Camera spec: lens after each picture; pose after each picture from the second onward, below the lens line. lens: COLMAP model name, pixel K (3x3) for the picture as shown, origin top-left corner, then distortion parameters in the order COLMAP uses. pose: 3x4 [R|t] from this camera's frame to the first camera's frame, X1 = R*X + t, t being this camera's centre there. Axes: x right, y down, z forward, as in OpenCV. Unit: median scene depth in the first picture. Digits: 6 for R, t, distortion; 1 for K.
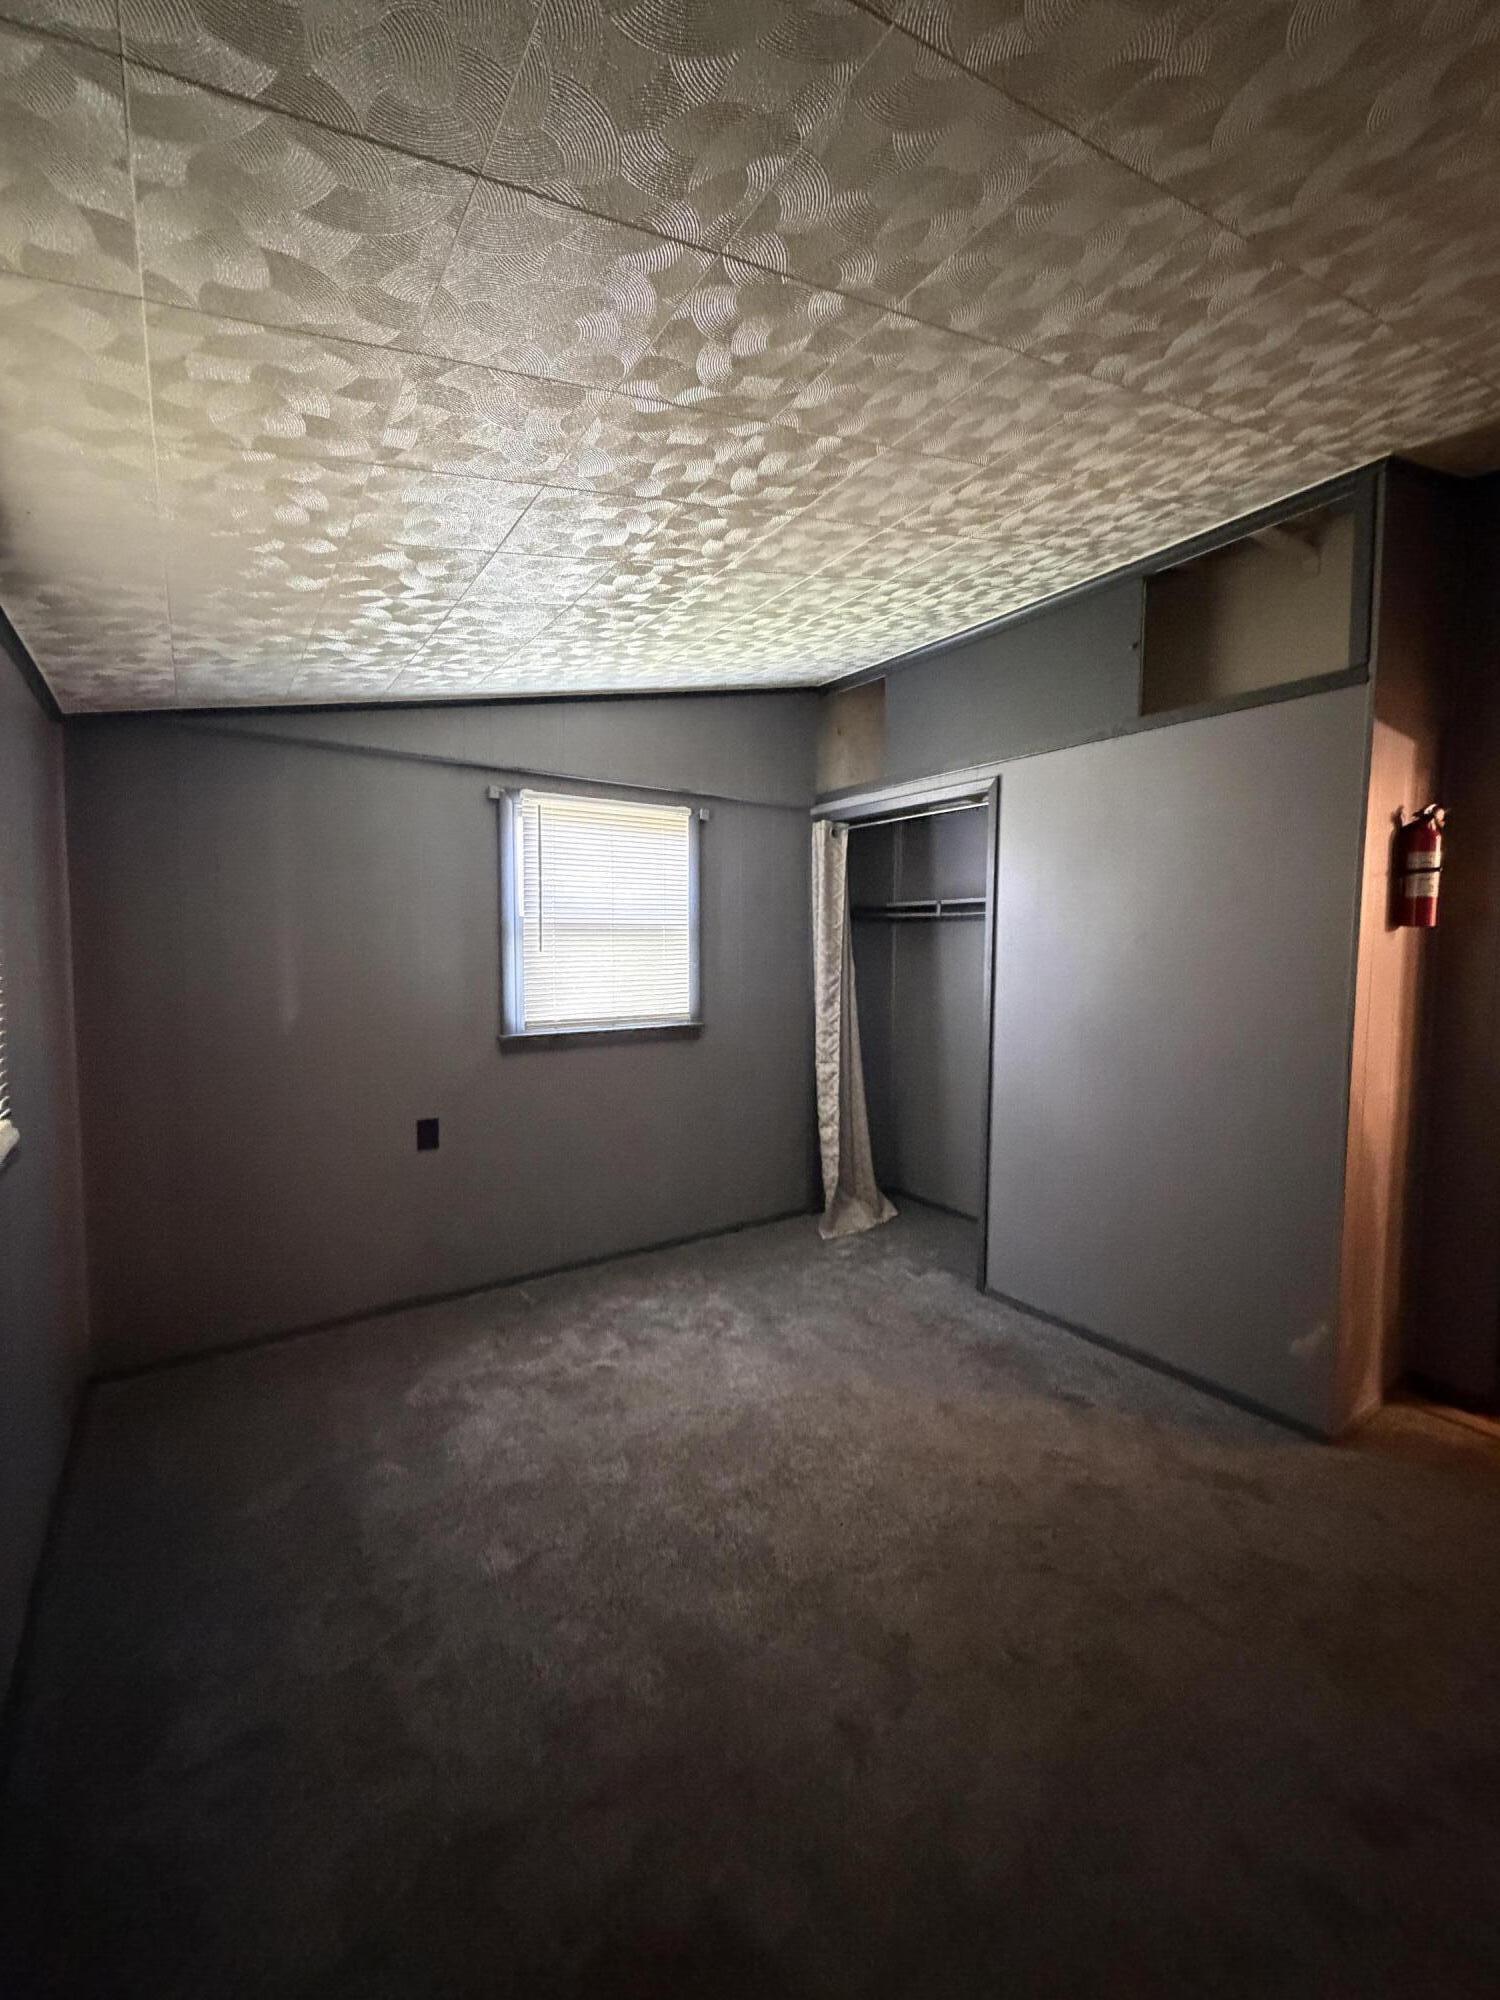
lens RADIAL K [[811.1, 0, 750.0], [0, 811.1, 1000.0], [0, 0, 1]] dist [0.002433, 0.000097]
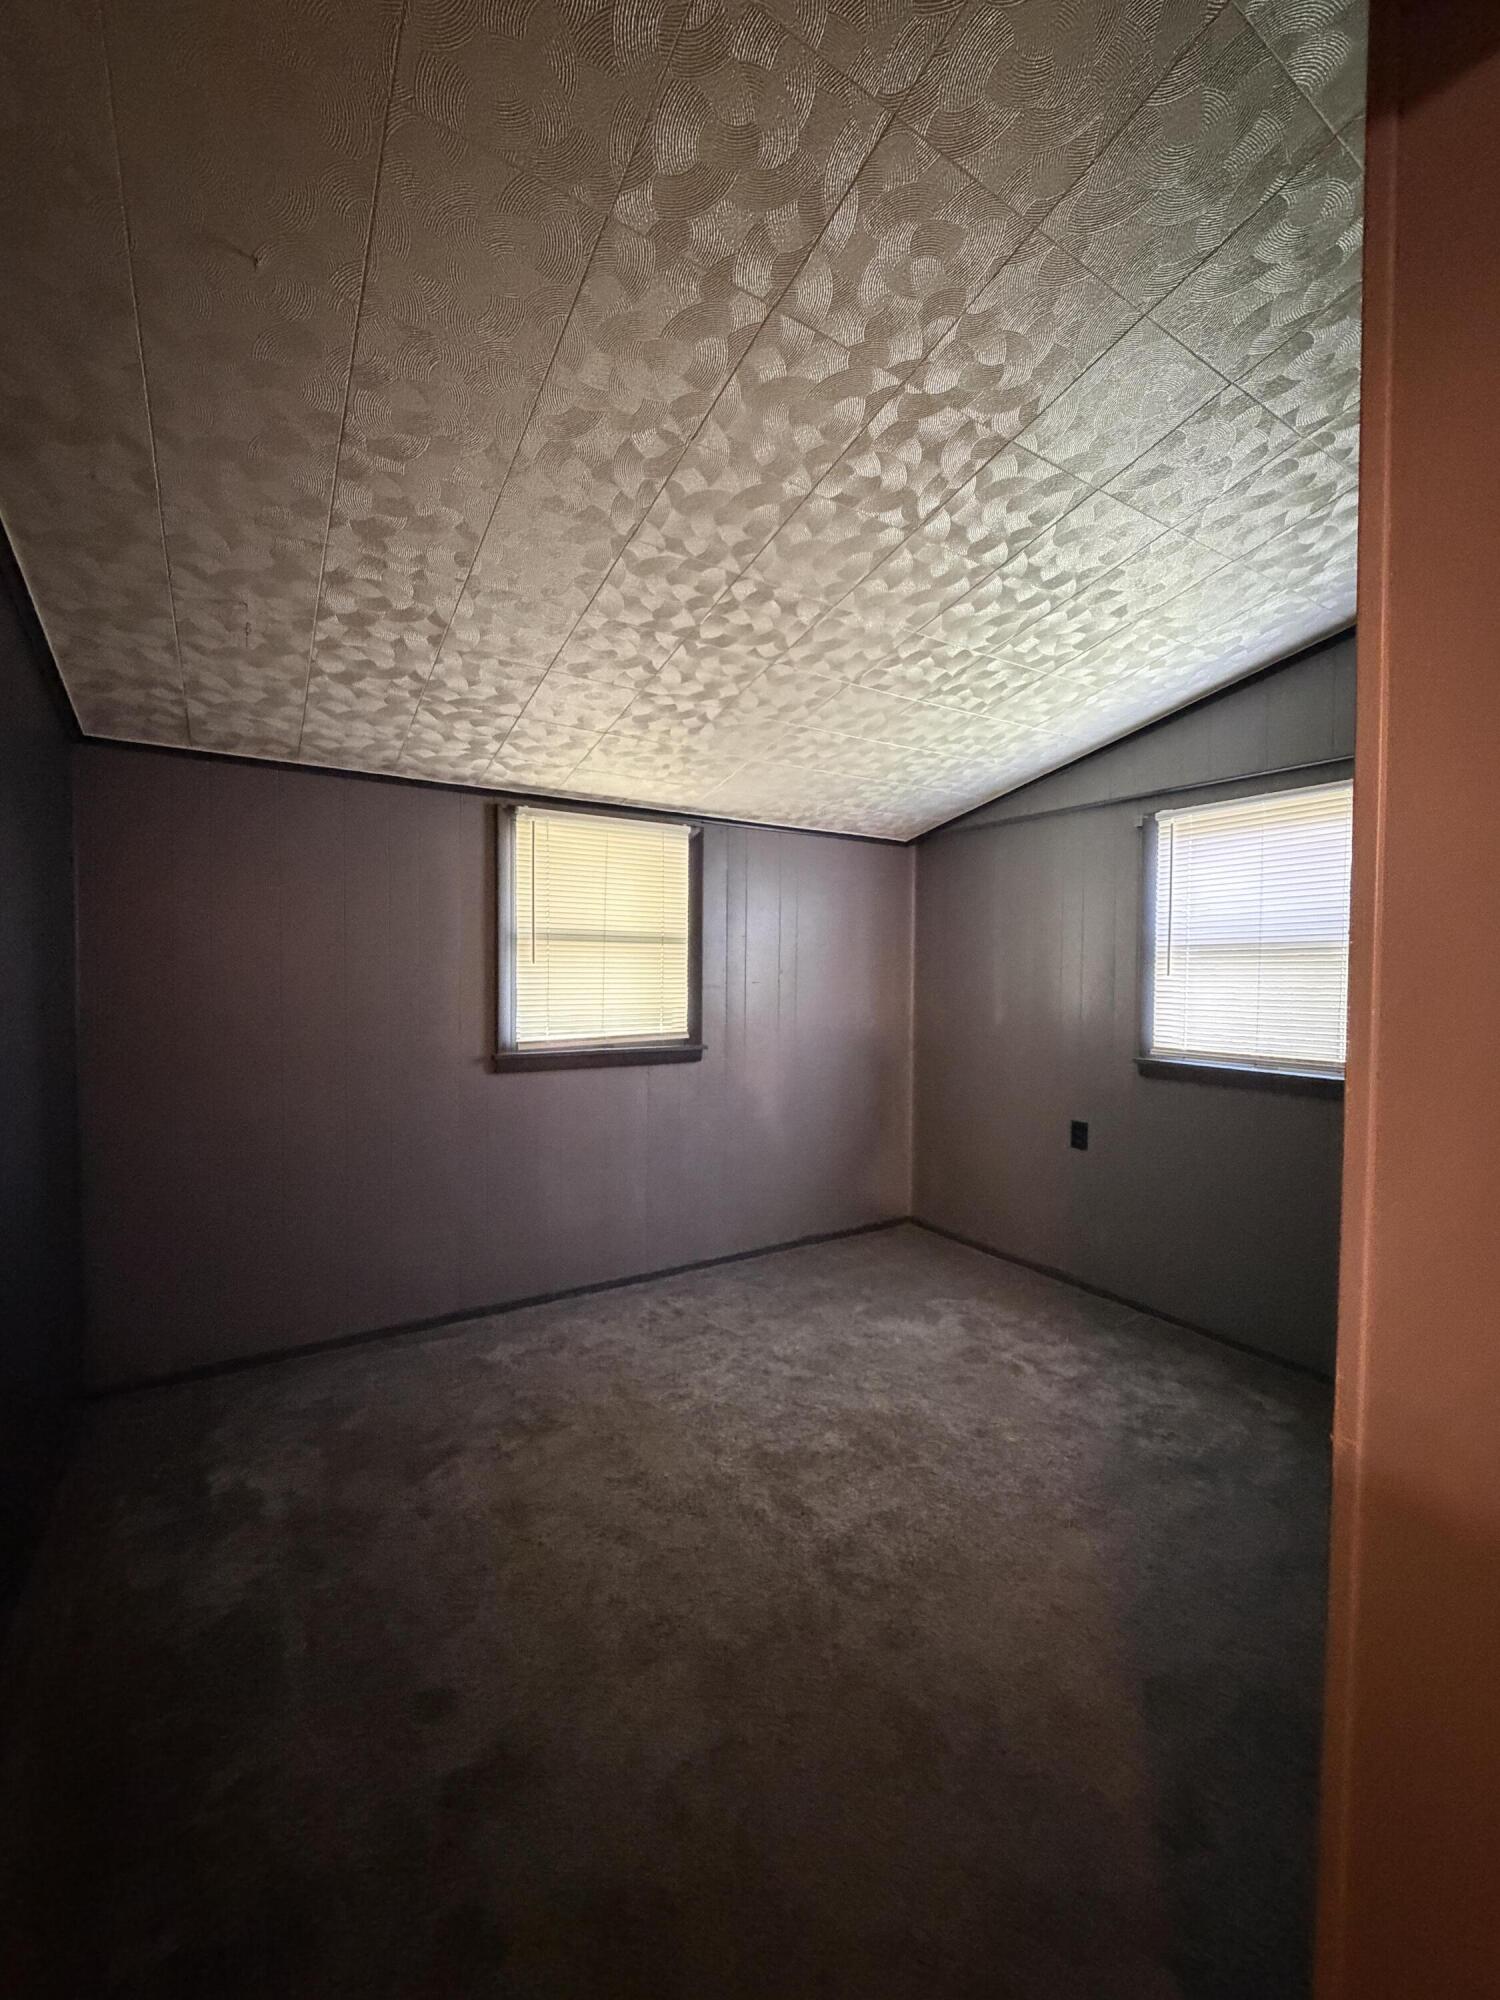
lens RADIAL K [[797.1, 0, 748.5], [0, 797.1, 993.2], [0, 0, 1]] dist [0.009711, -0.005271]
pose [[-0.022508, 0.024907, -0.999436, 0.798302], [-0.098922, 0.994728, 0.027018, -0.016603], [0.994841, 0.099475, -0.019926, 0.598862]]
